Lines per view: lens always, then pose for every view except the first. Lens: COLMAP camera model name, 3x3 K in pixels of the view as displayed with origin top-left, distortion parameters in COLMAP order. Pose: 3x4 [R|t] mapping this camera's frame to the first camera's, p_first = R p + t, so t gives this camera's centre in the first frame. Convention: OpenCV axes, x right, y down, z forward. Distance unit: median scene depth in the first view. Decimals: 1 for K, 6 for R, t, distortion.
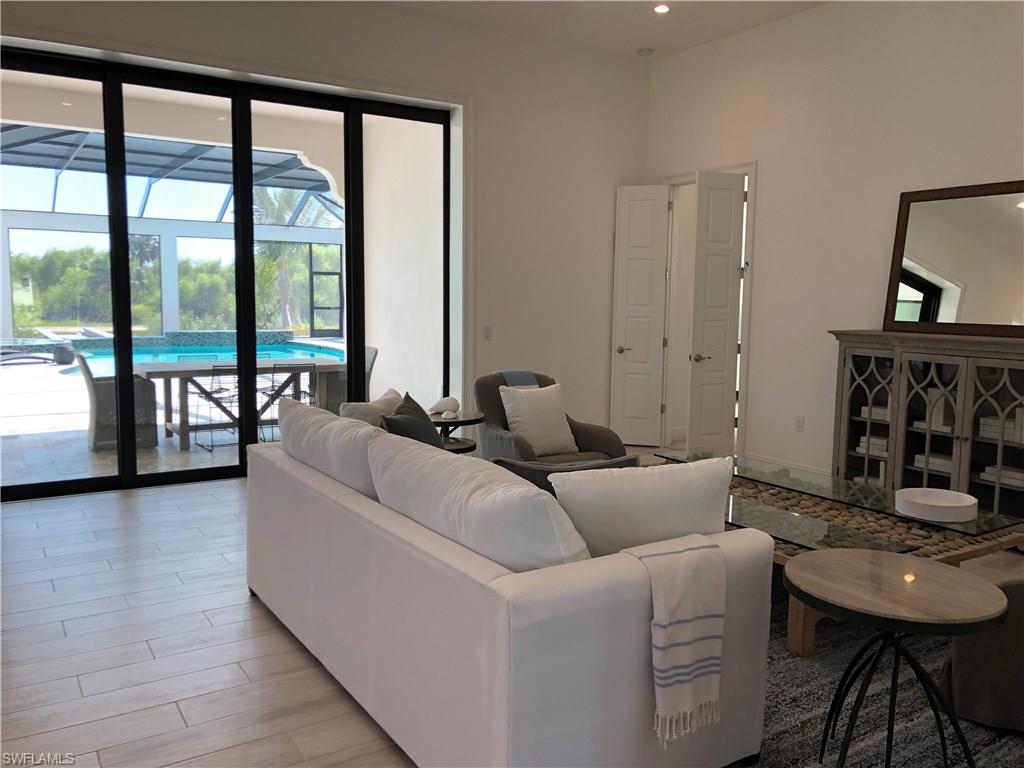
lens RADIAL K [[815.3, 0, 515.9], [0, 815.3, 383.1], [0, 0, 1]] dist [0.012137, 0.001858]
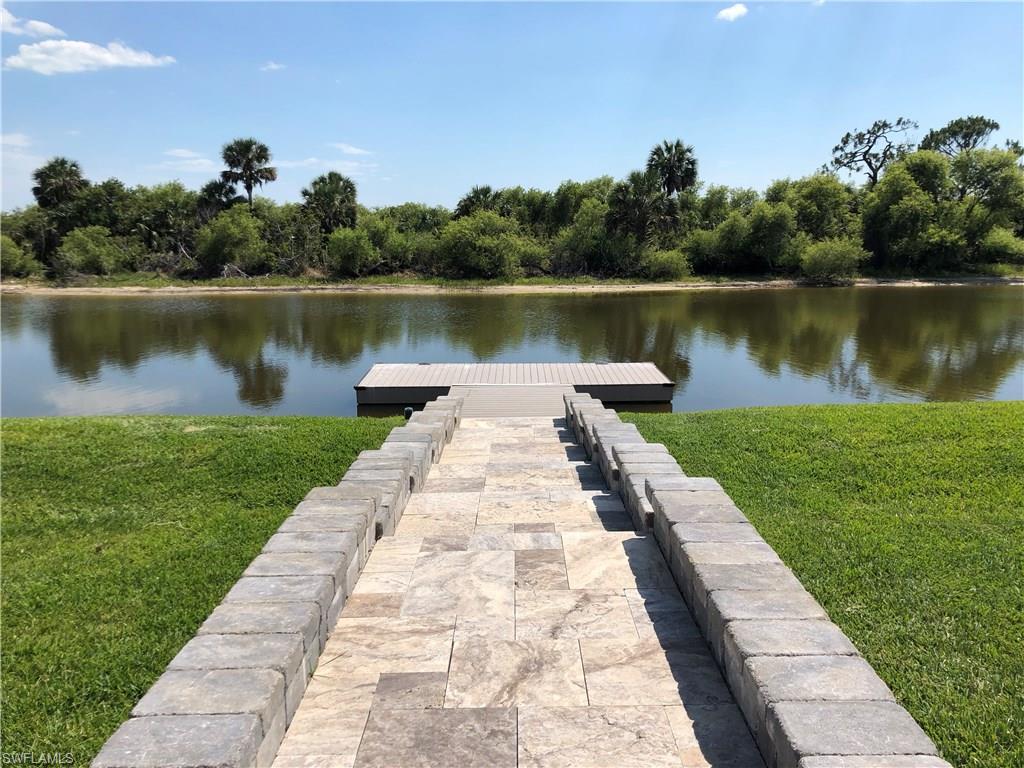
lens RADIAL K [[815.3, 0, 508.2], [0, 815.3, 384.8], [0, 0, 1]] dist [0.012137, 0.001858]
pose [[0.834974, 0.077422, -0.544816, -0.187232], [-0.037369, 0.995745, 0.084230, -0.035437], [0.549020, -0.049971, 0.834314, 0.336561]]
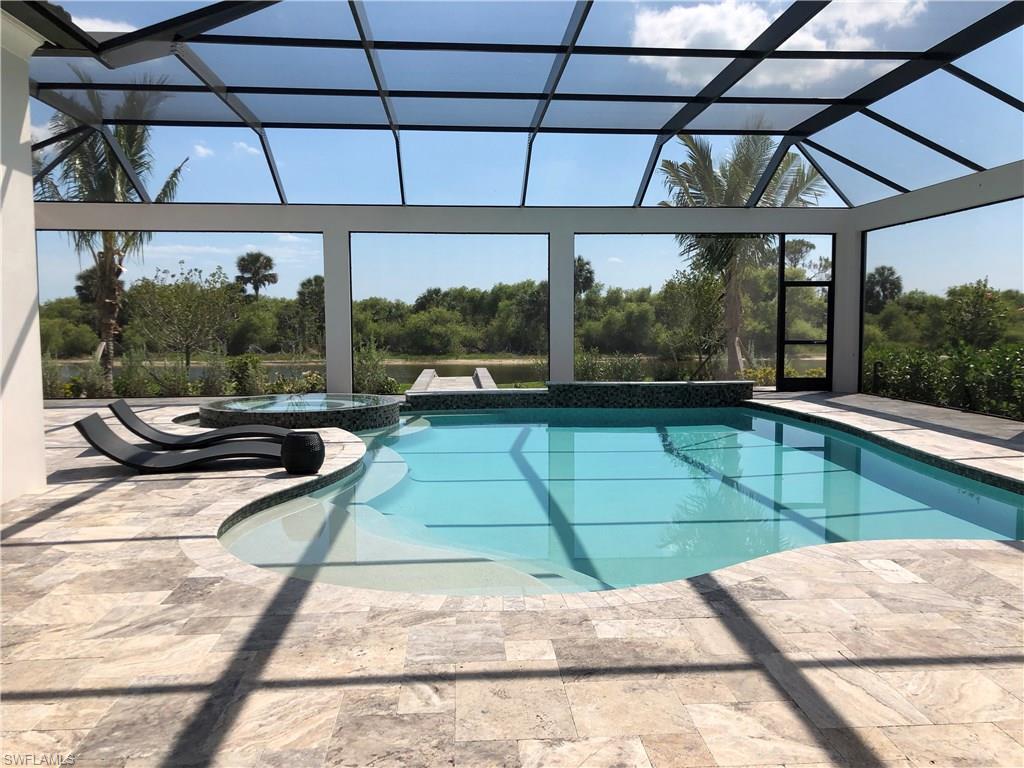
lens RADIAL K [[815.3, 0, 513.3], [0, 815.3, 384.4], [0, 0, 1]] dist [0.012137, 0.001858]
pose [[0.871279, 0.017533, -0.490475, -0.039114], [-0.033501, 0.999155, -0.023793, -0.012346], [0.489644, 0.037162, 0.871130, 0.118148]]
